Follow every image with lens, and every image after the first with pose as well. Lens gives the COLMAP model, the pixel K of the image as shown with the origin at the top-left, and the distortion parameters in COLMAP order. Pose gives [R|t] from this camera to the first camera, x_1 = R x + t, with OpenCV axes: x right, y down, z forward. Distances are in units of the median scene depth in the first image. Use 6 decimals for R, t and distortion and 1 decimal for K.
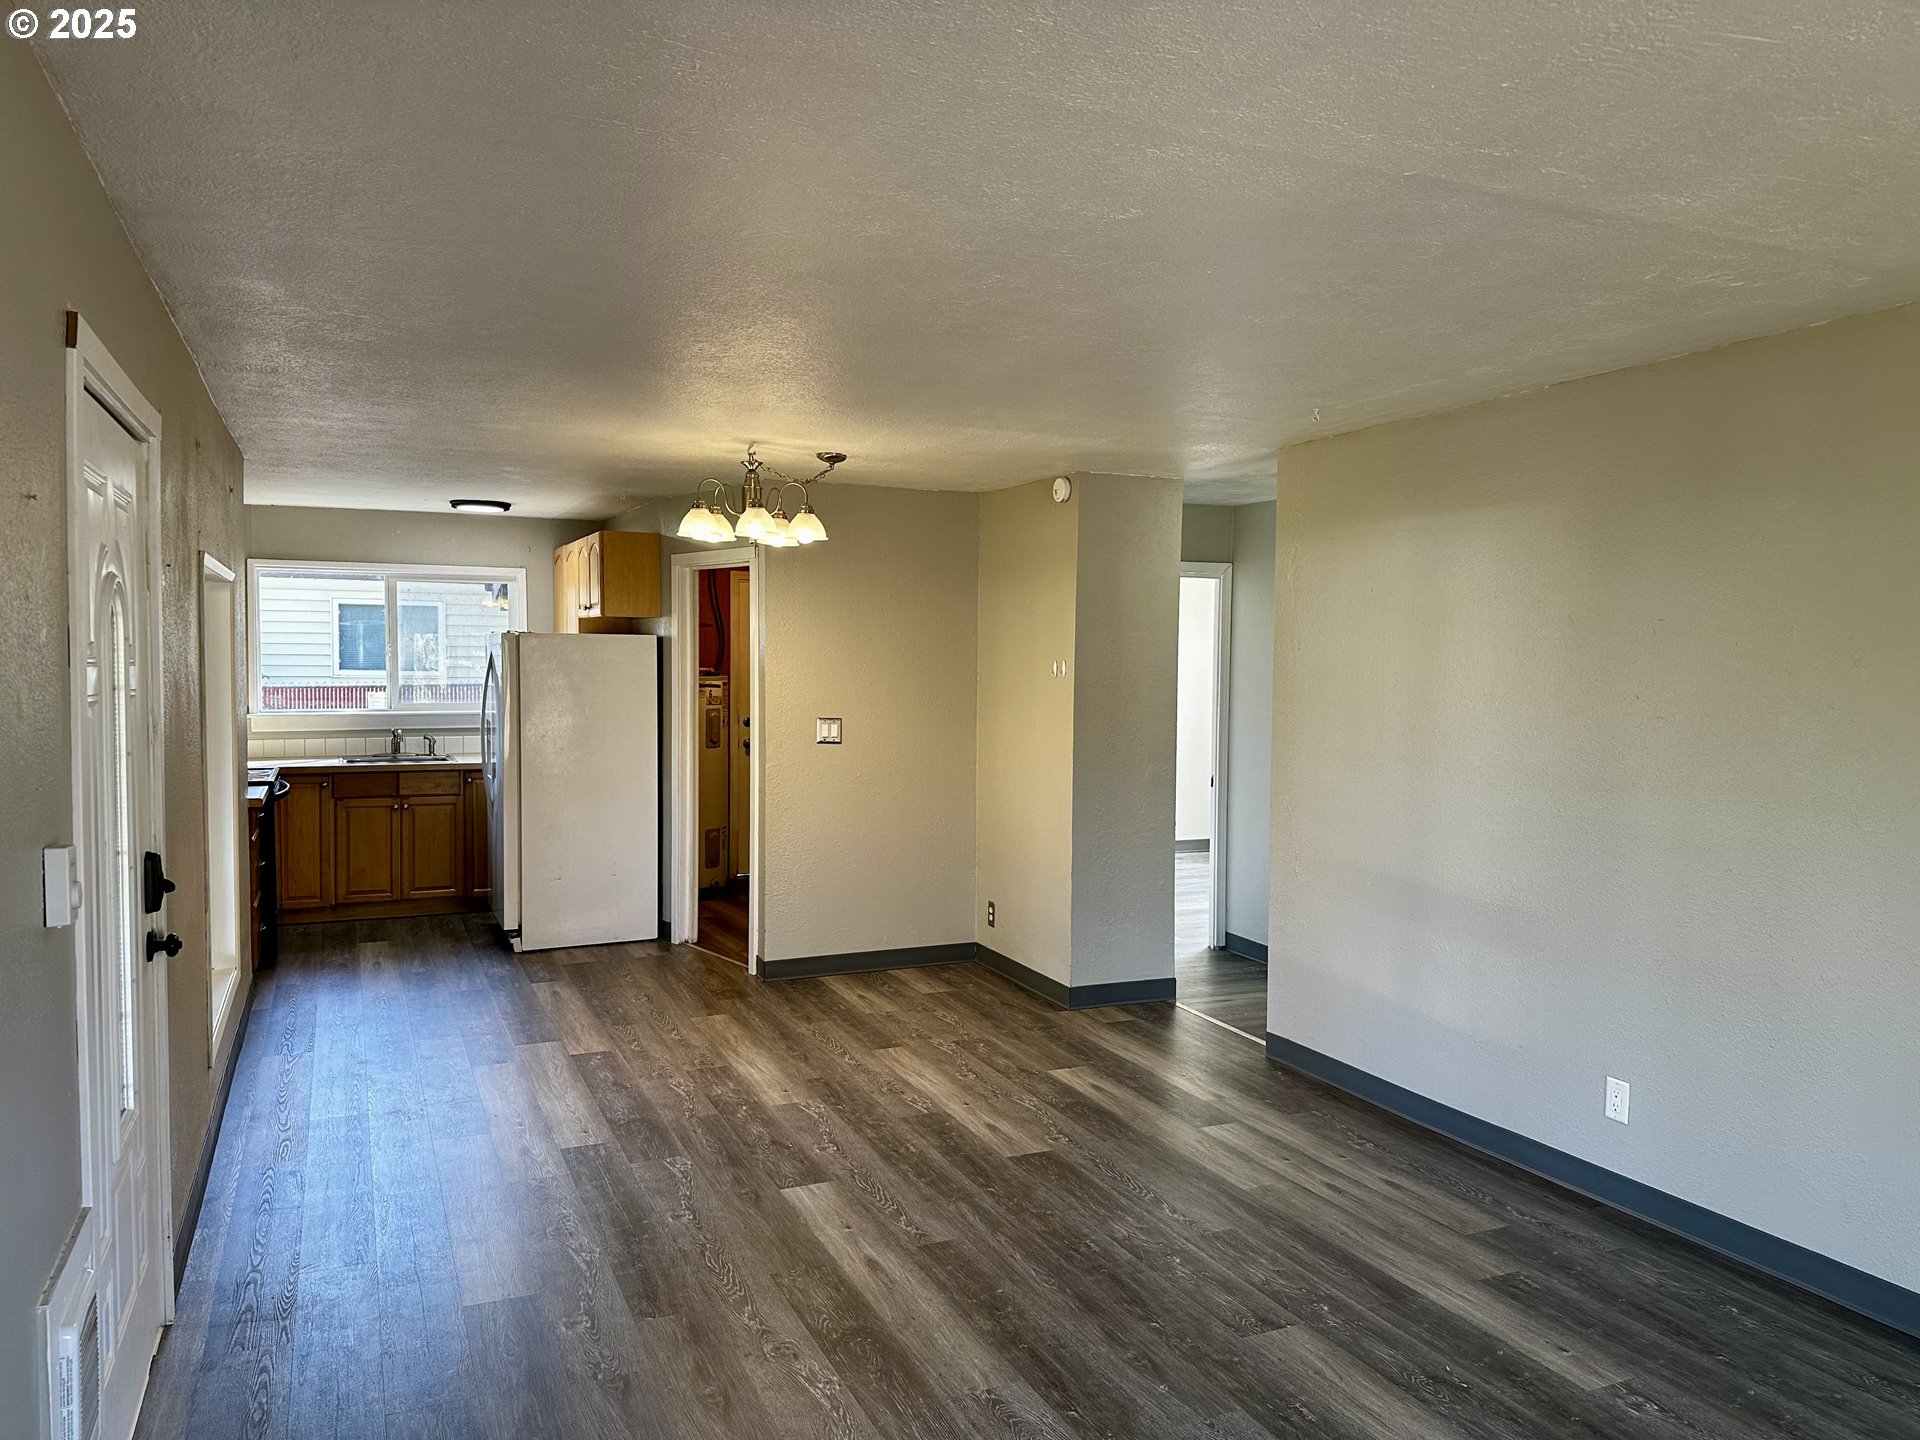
lens RADIAL K [[1362.8, 0, 956.7], [0, 1362.8, 730.6], [0, 0, 1]] dist [0.074603, -0.128372]
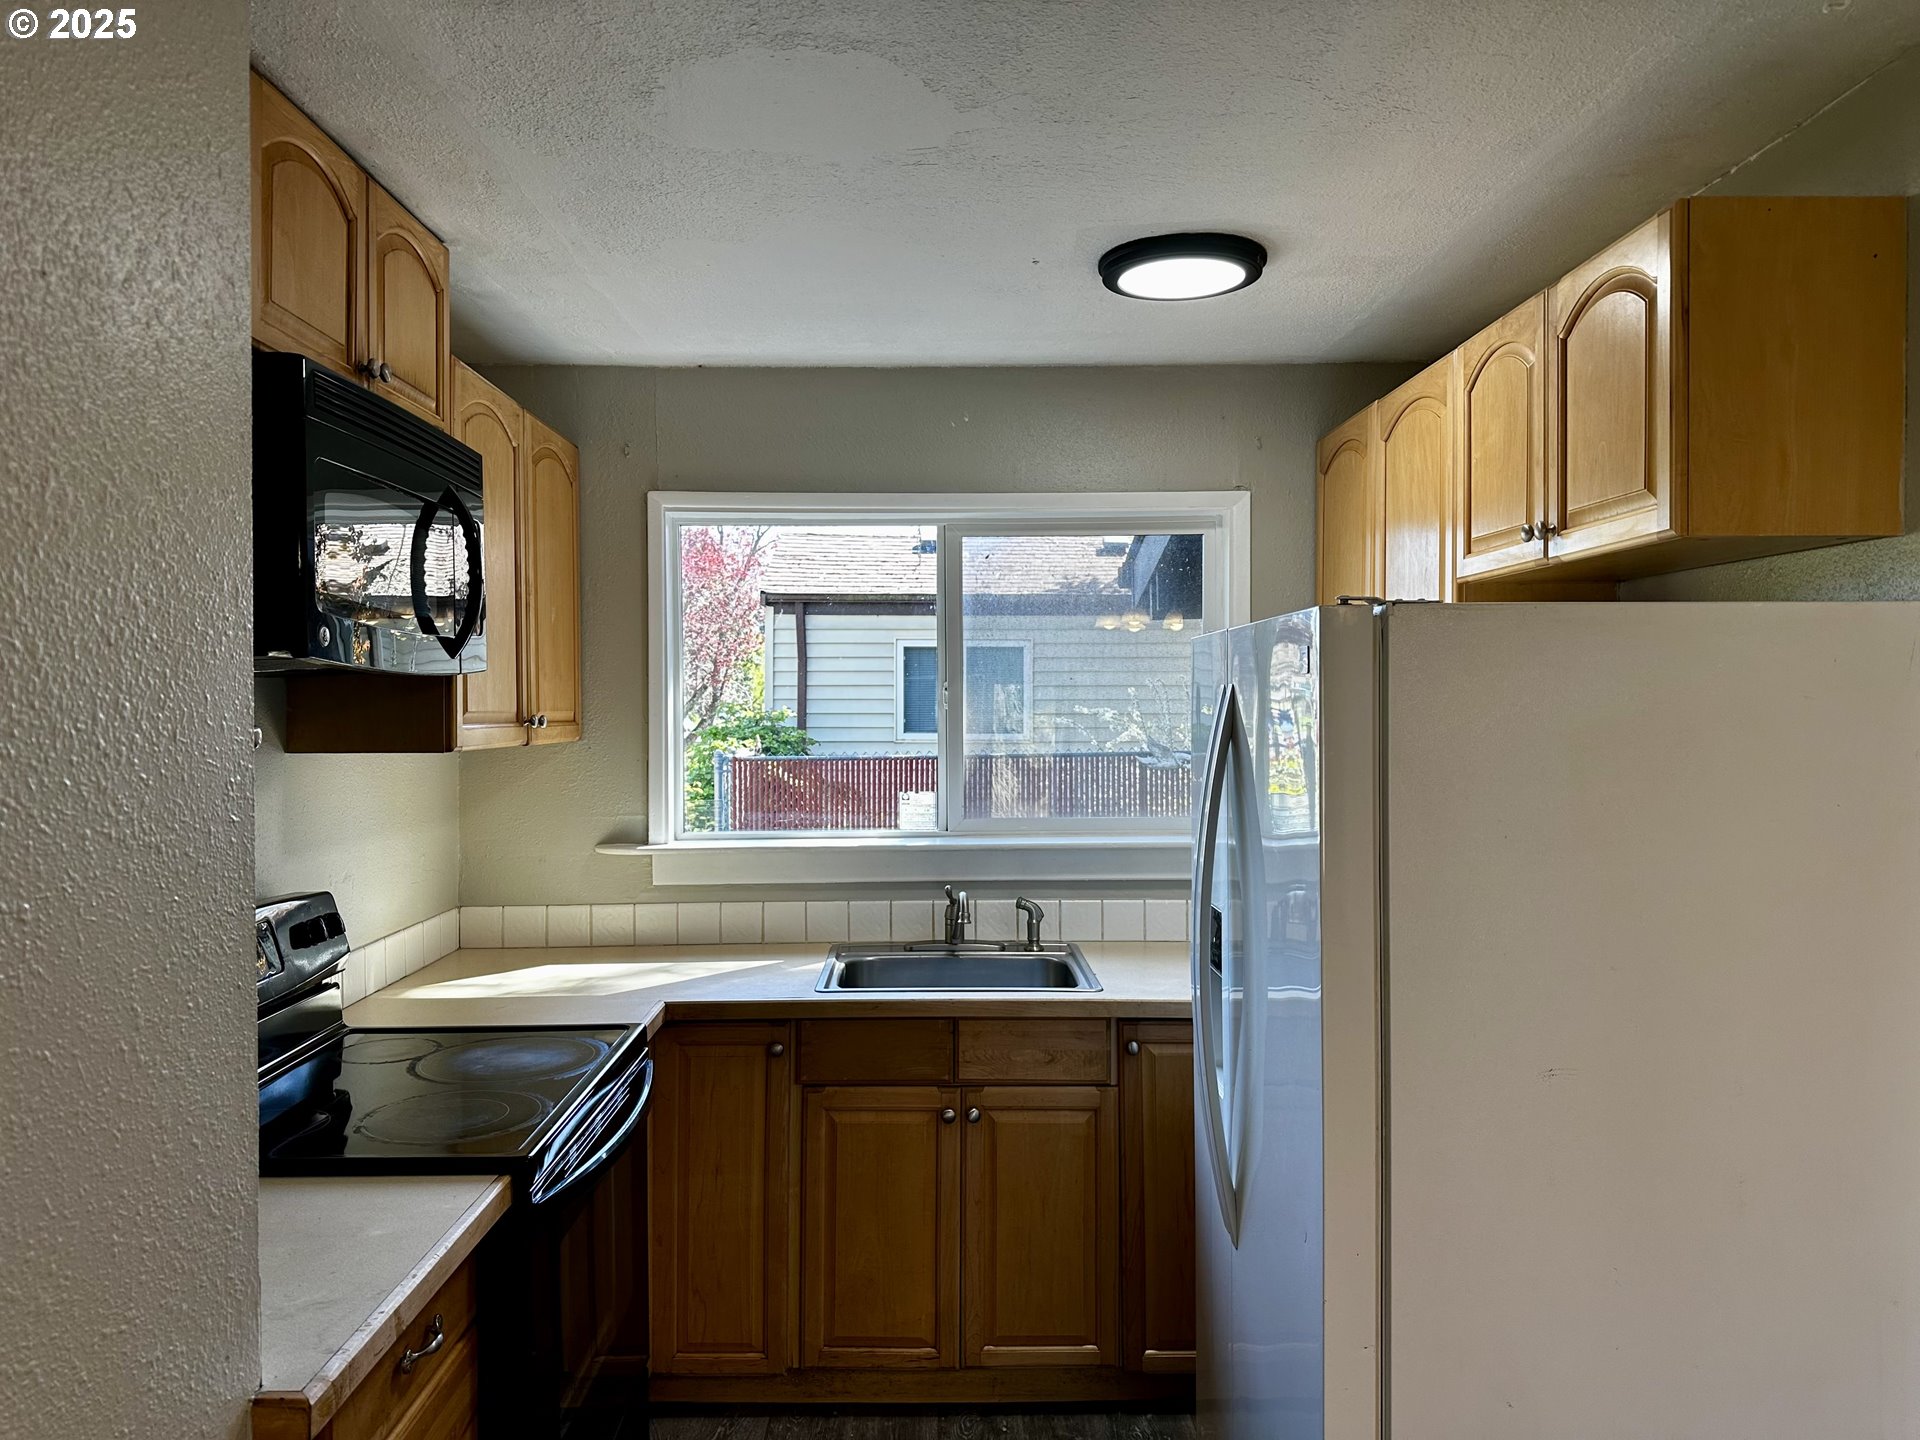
lens RADIAL K [[1362.8, 0, 956.7], [0, 1362.8, 730.6], [0, 0, 1]] dist [0.074603, -0.128372]
pose [[0.920187, -0.008665, -0.391384, -0.261789], [-0.007229, 0.999208, -0.039119, -0.033792], [0.391413, 0.038826, 0.919395, 0.660557]]
